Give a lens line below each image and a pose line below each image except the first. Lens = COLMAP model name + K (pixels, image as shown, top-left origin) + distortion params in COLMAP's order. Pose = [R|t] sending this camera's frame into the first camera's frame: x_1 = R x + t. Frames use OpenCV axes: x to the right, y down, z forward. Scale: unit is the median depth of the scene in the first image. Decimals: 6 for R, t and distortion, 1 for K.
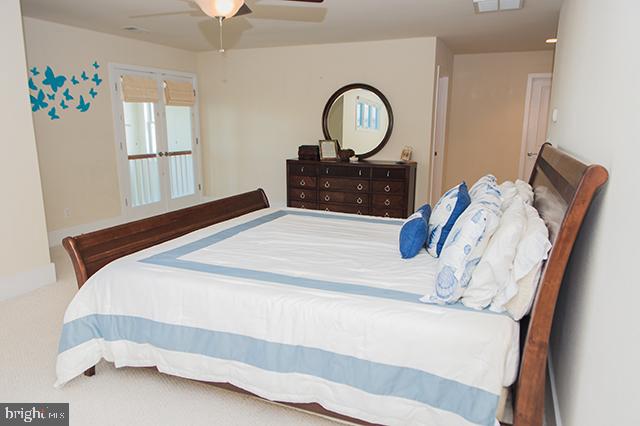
lens RADIAL K [[447.7, 0, 322.6], [0, 447.7, 215.8], [0, 0, 1]] dist [-0.014221, -0.002457]
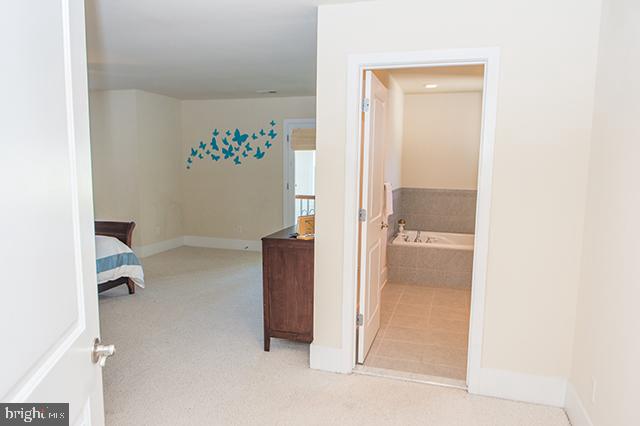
lens RADIAL K [[447.7, 0, 322.1], [0, 447.7, 211.5], [0, 0, 1]] dist [-0.014221, -0.002457]
pose [[0.111858, 0.112340, -0.987354, 0.883884], [-0.215261, 0.972737, 0.086289, -0.250362], [0.970129, 0.202887, 0.132991, 1.098707]]
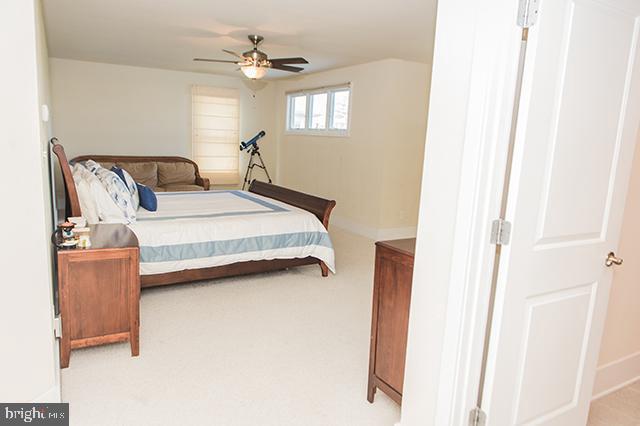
lens RADIAL K [[447.7, 0, 321.0], [0, 447.7, 211.8], [0, 0, 1]] dist [-0.014221, -0.002457]
pose [[-0.595744, 0.105249, -0.796248, 0.610432], [-0.211033, 0.936032, 0.281618, -0.280406], [0.774954, 0.335807, -0.535425, 1.301010]]
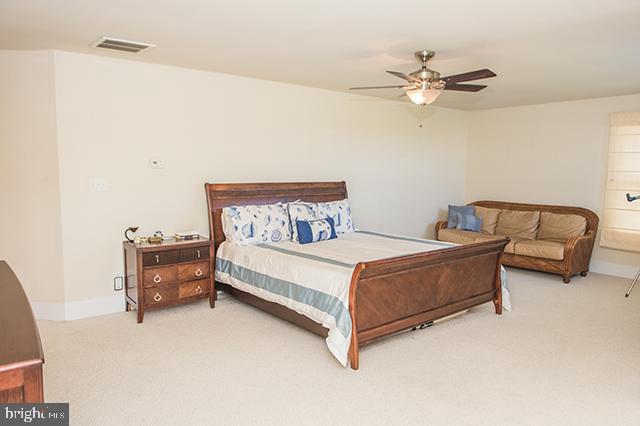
lens RADIAL K [[447.7, 0, 329.0], [0, 447.7, 212.7], [0, 0, 1]] dist [-0.014221, -0.002457]
pose [[-0.890515, -0.055754, 0.451525, -0.348591], [0.080534, 0.957471, 0.277061, -0.293717], [-0.447769, 0.283090, -0.848153, 1.356459]]
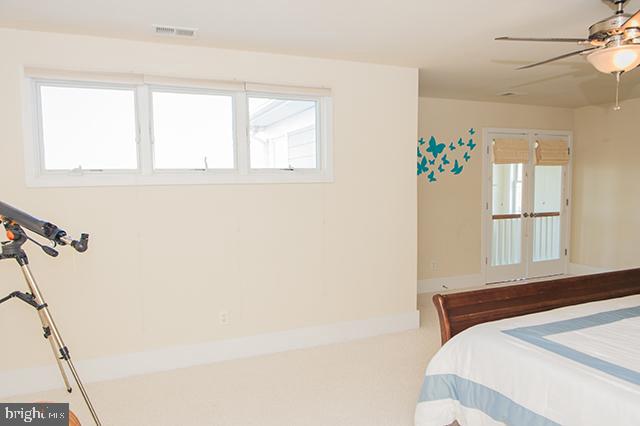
lens RADIAL K [[447.7, 0, 323.1], [0, 447.7, 218.9], [0, 0, 1]] dist [-0.014221, -0.002457]
pose [[0.723210, 0.045054, -0.689157, -0.014615], [-0.126392, 0.989651, -0.067938, -0.009910], [0.678965, 0.136237, 0.721420, 0.002684]]
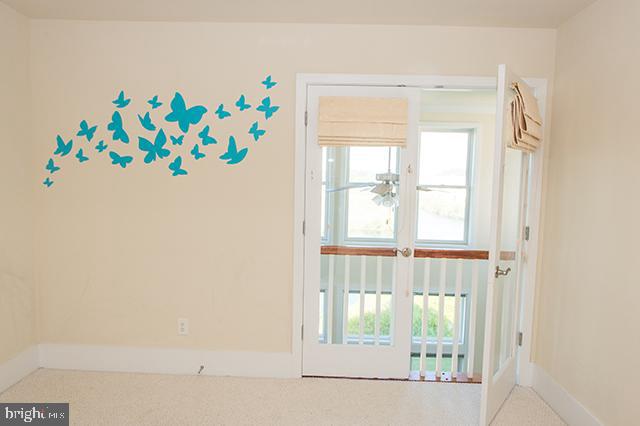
lens RADIAL K [[447.7, 0, 318.7], [0, 447.7, 211.6], [0, 0, 1]] dist [-0.014221, -0.002457]
pose [[0.377904, 0.089179, -0.921540, 0.049769], [-0.212880, 0.977051, 0.007254, -0.212717], [0.901039, 0.193436, 0.388216, 0.938534]]
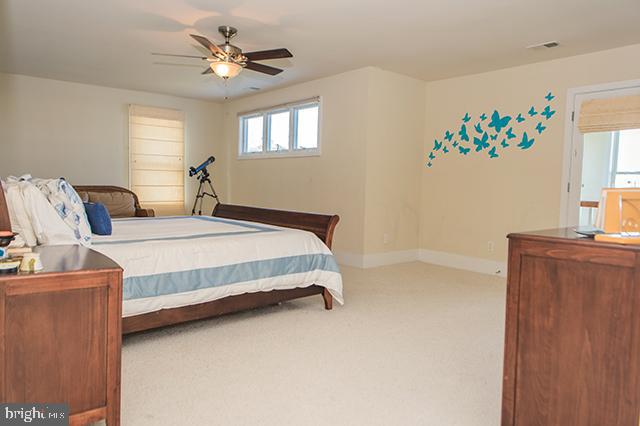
lens RADIAL K [[447.7, 0, 320.0], [0, 447.7, 215.8], [0, 0, 1]] dist [-0.014221, -0.002457]
pose [[-0.450536, 0.053279, -0.891167, 0.551978], [-0.209218, 0.964119, 0.163412, -0.169244], [0.867897, 0.260071, -0.423223, 1.122929]]
